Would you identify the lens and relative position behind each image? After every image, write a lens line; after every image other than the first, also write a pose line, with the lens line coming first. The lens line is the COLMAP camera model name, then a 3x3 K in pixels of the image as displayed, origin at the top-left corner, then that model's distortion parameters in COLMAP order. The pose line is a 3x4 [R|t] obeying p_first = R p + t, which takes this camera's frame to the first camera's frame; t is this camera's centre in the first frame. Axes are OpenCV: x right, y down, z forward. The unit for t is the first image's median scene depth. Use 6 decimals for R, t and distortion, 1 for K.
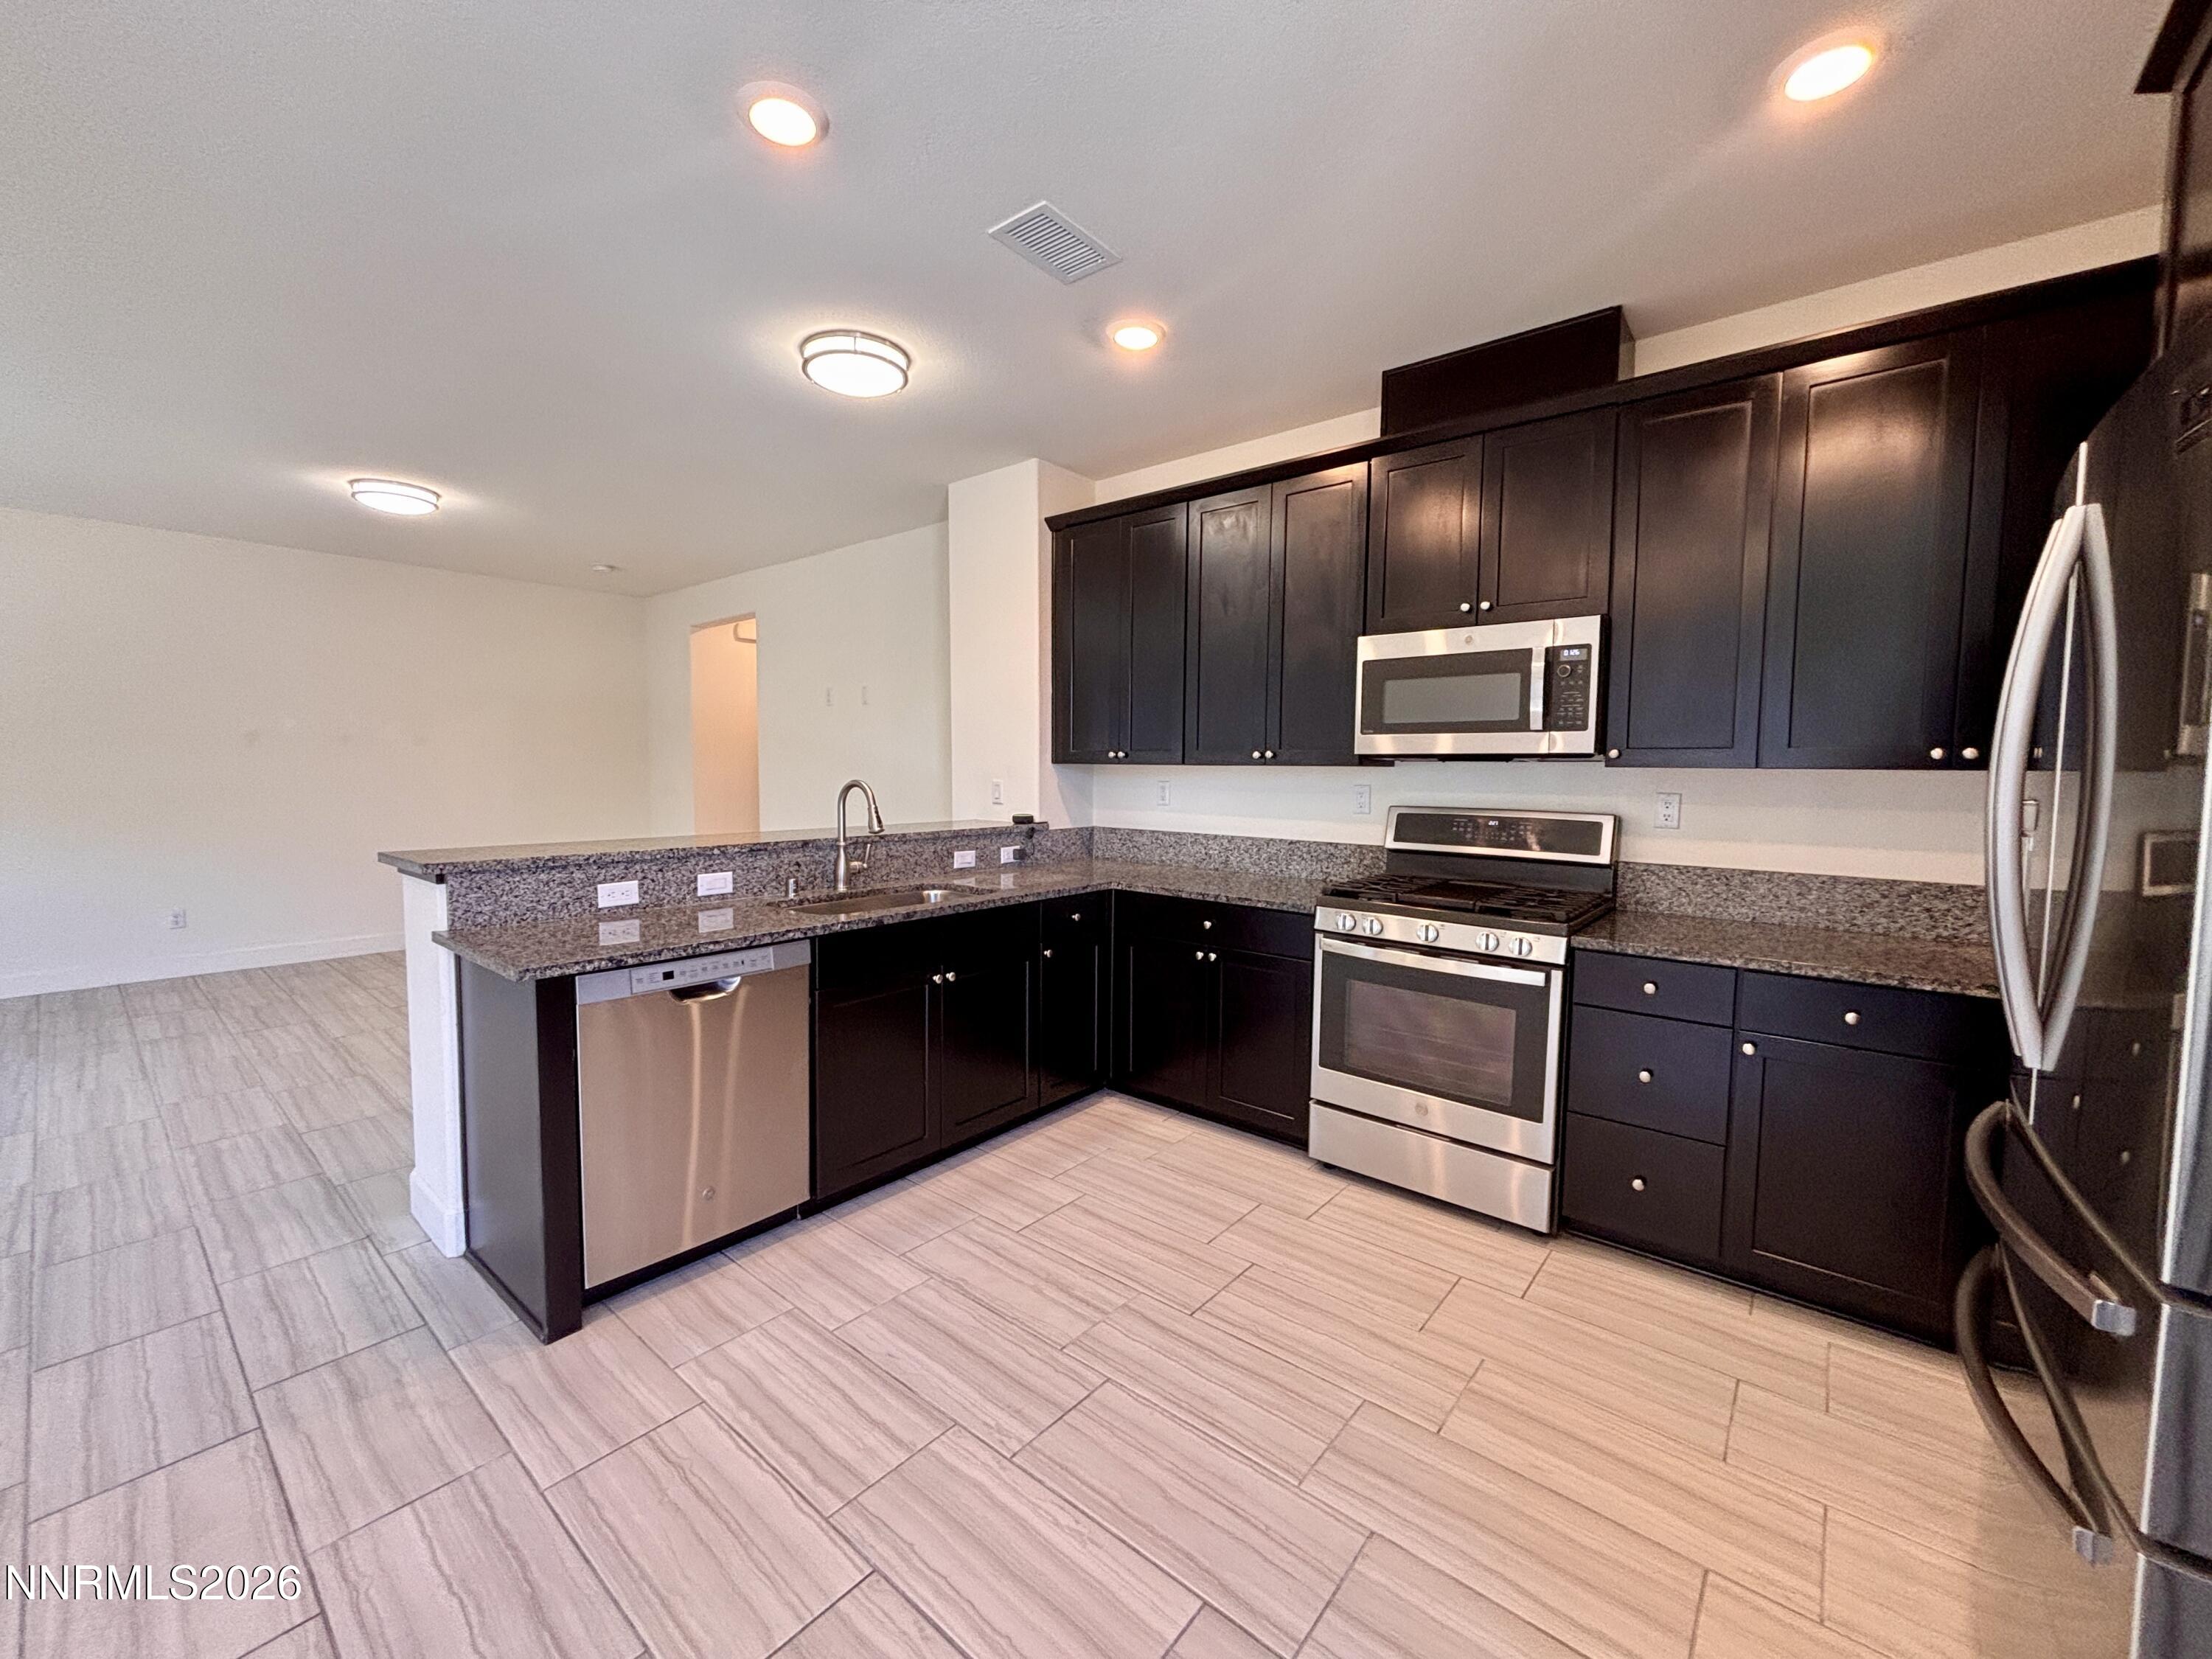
lens RADIAL K [[885.3, 0, 1113.5], [0, 885.3, 821.1], [0, 0, 1]] dist [0.003563, -0.001810]
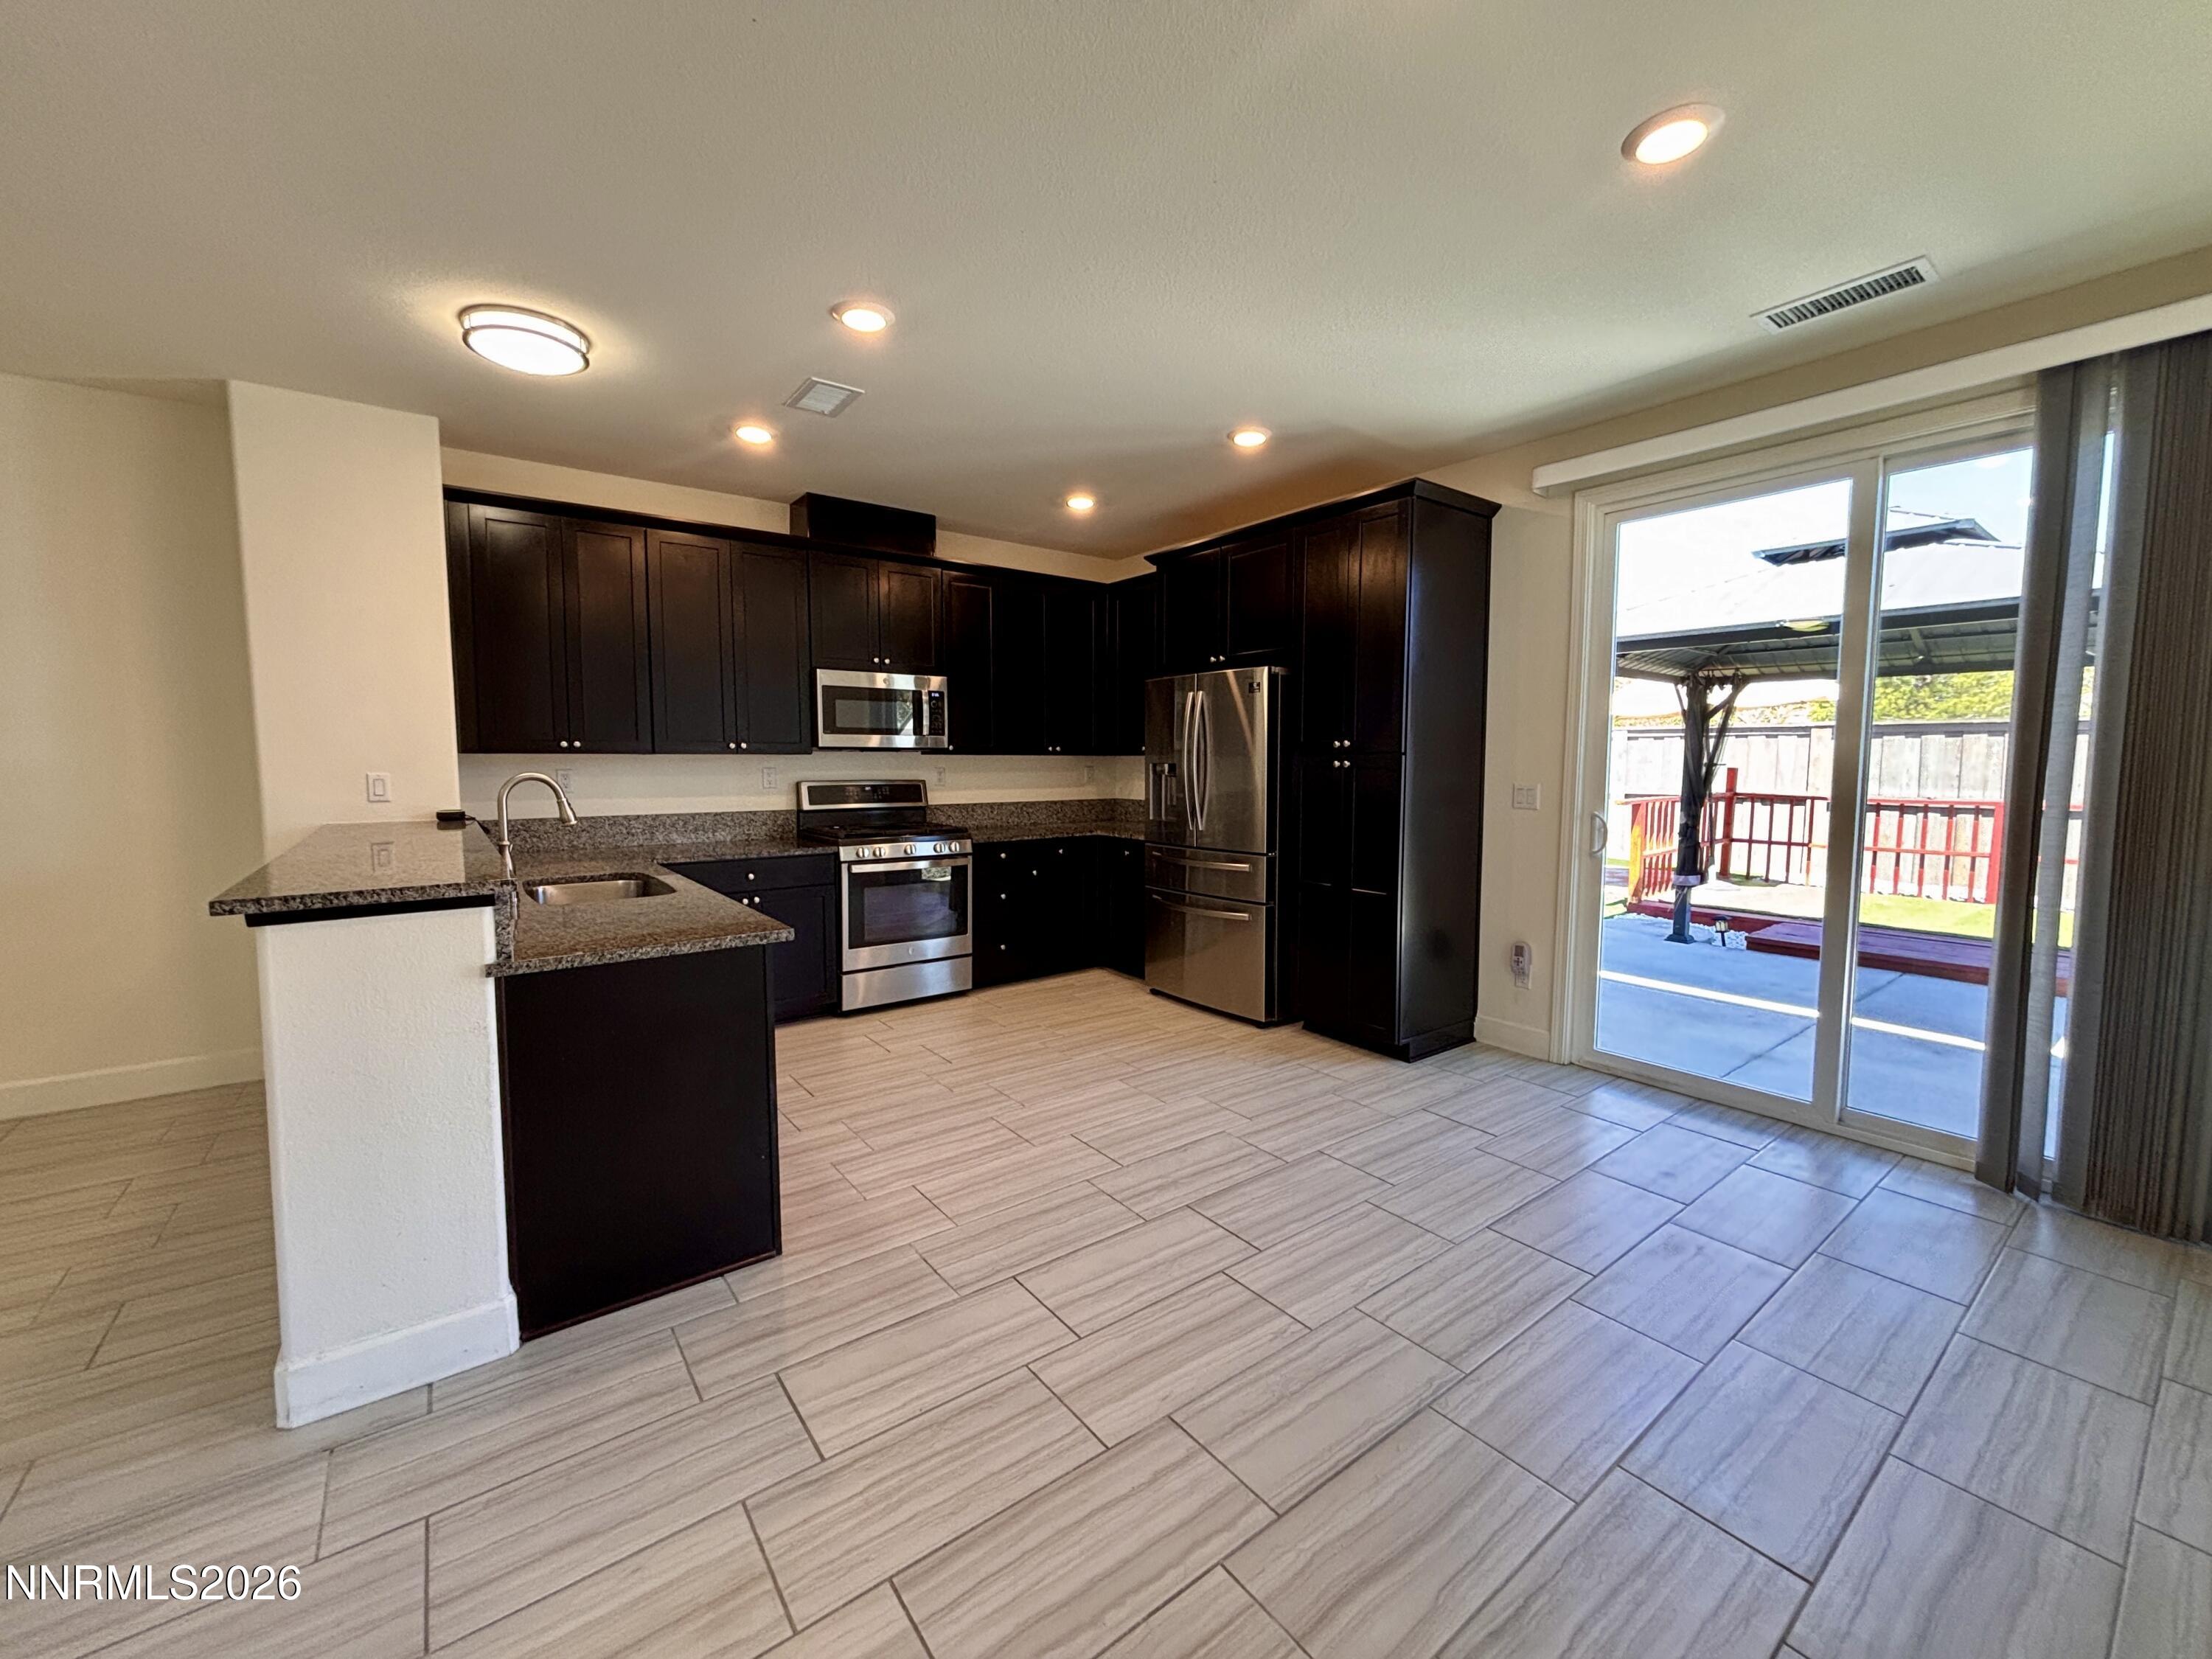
lens RADIAL K [[885.3, 0, 1101.0], [0, 885.3, 820.3], [0, 0, 1]] dist [0.003563, -0.001810]
pose [[0.229970, -0.079313, 0.969960, -1.181104], [0.061616, 0.995861, 0.066822, -0.023962], [-0.971245, 0.044398, 0.233905, 0.207279]]
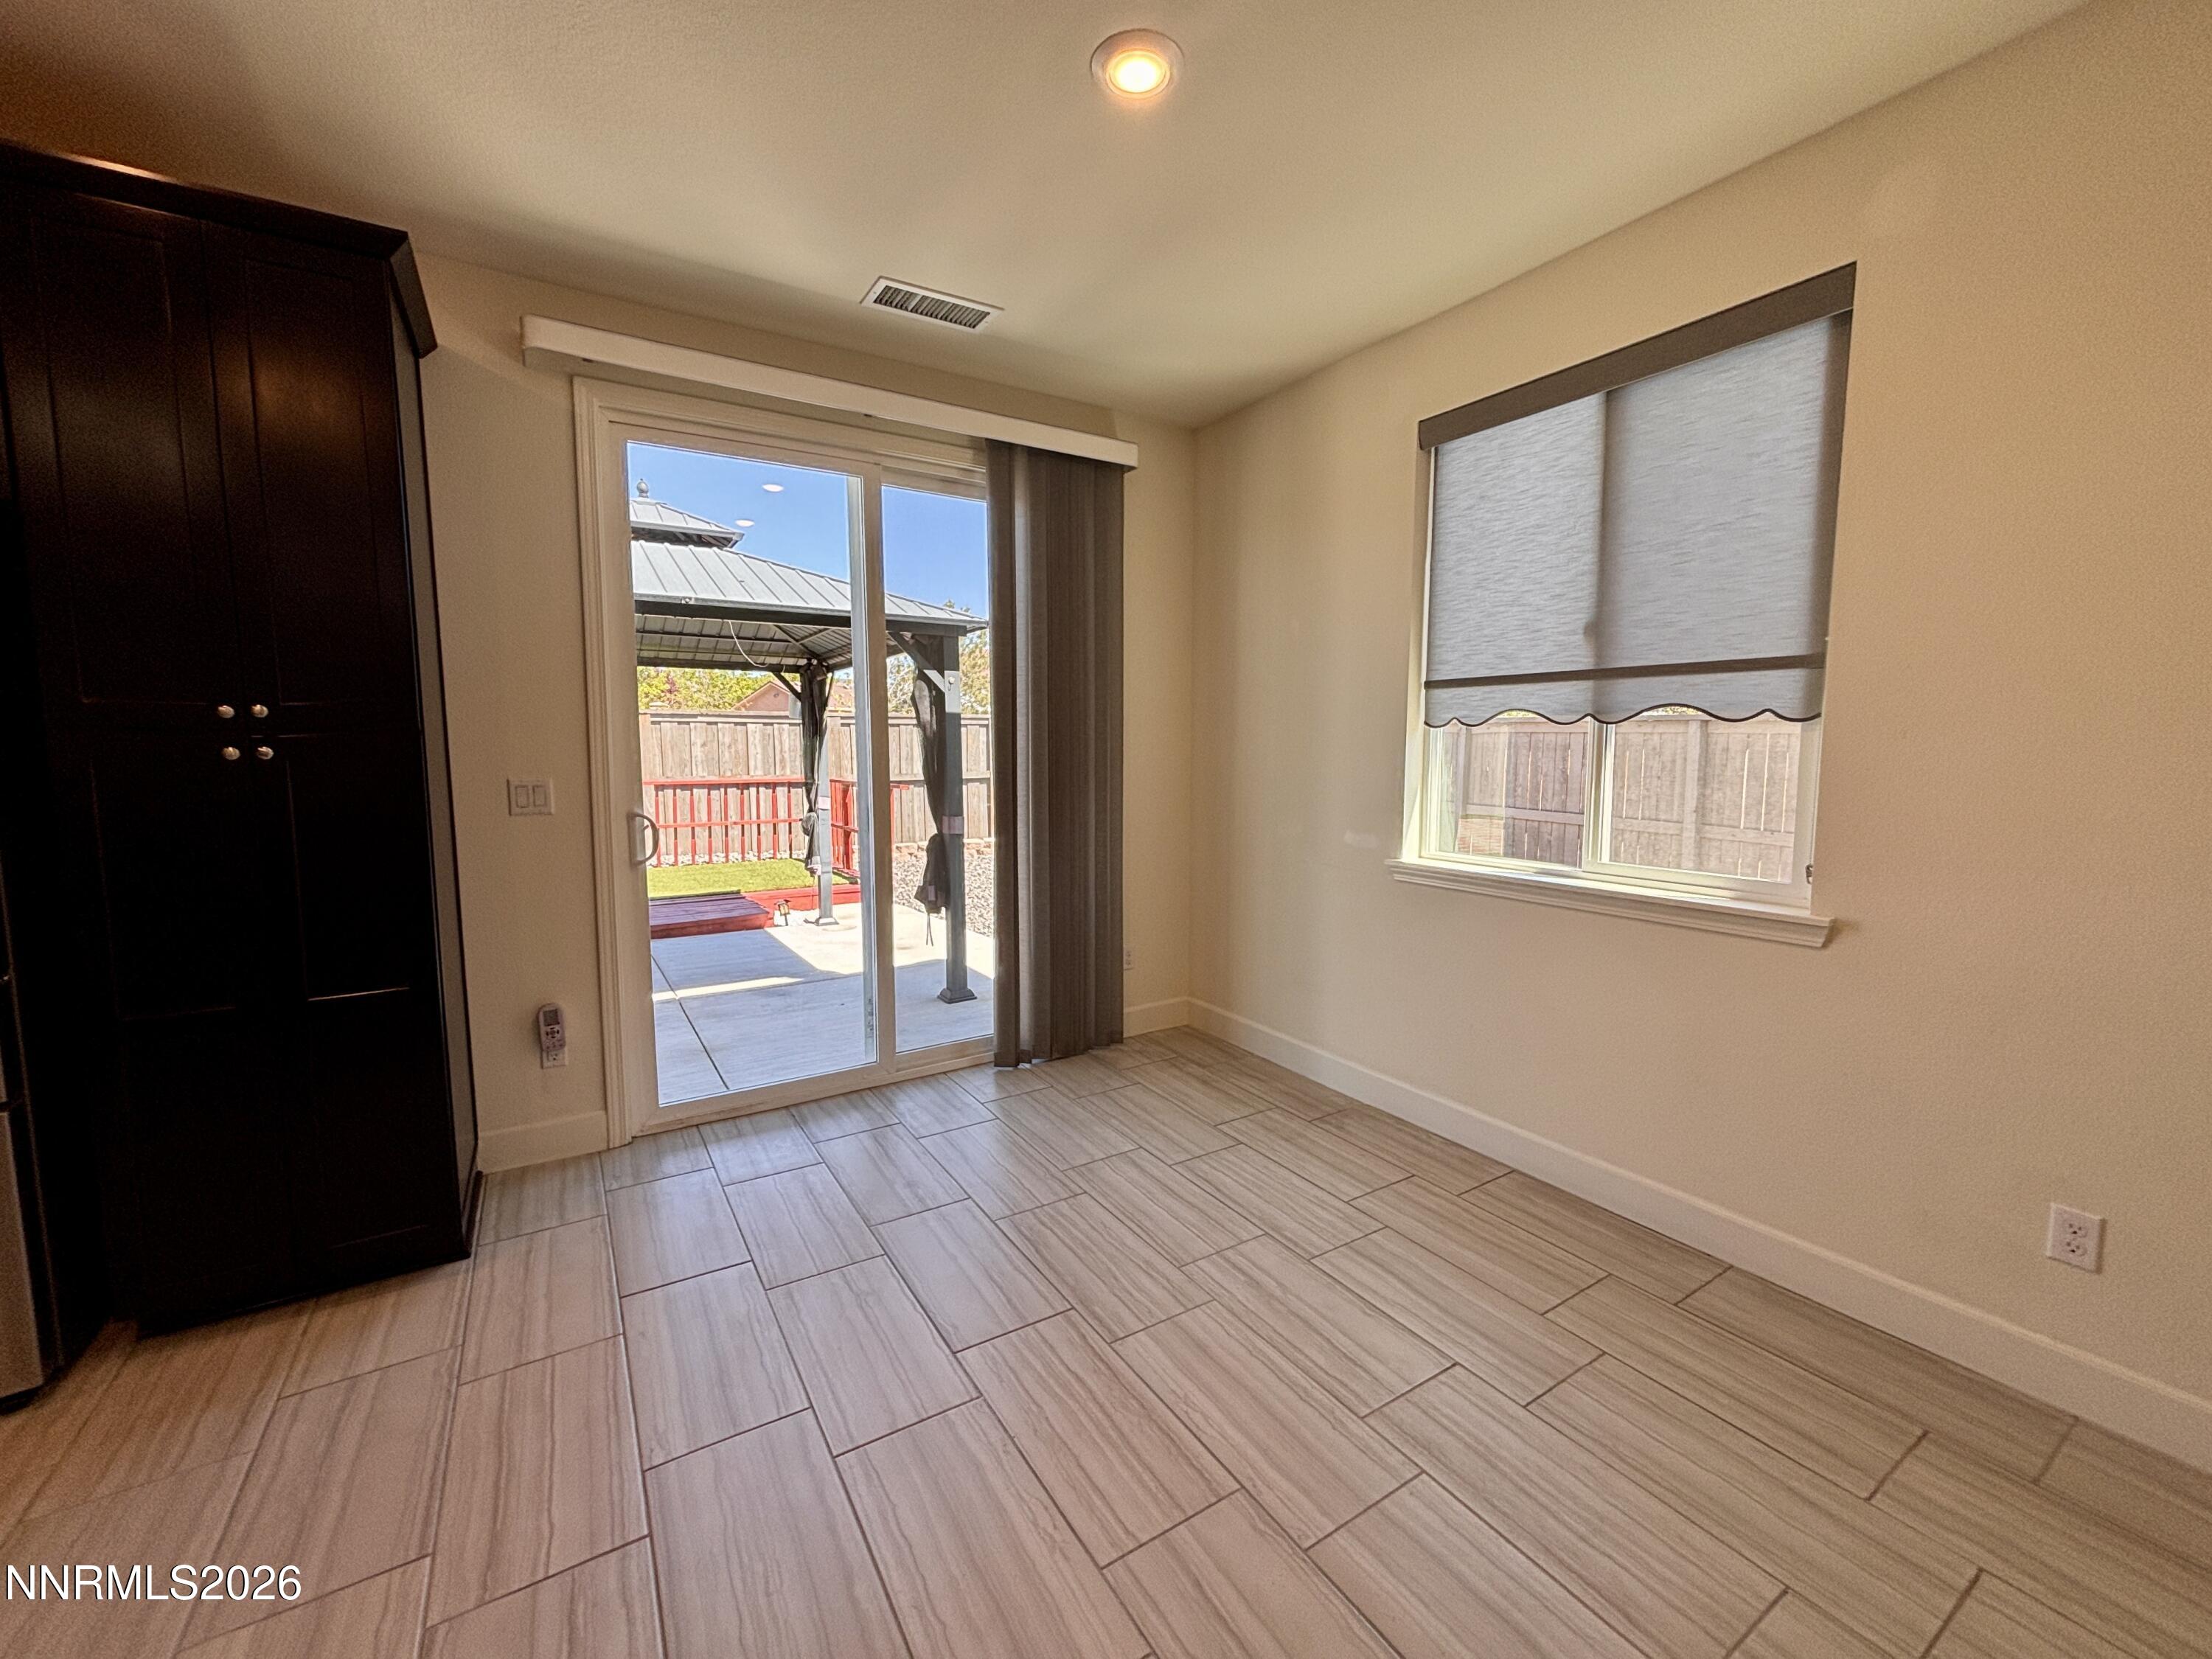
lens RADIAL K [[885.3, 0, 1102.4], [0, 885.3, 822.4], [0, 0, 1]] dist [0.003563, -0.001810]
pose [[-0.949965, -0.030411, 0.310873, -0.558438], [0.016943, 0.988767, 0.148501, -0.032575], [-0.311897, 0.146338, -0.938779, 0.602986]]
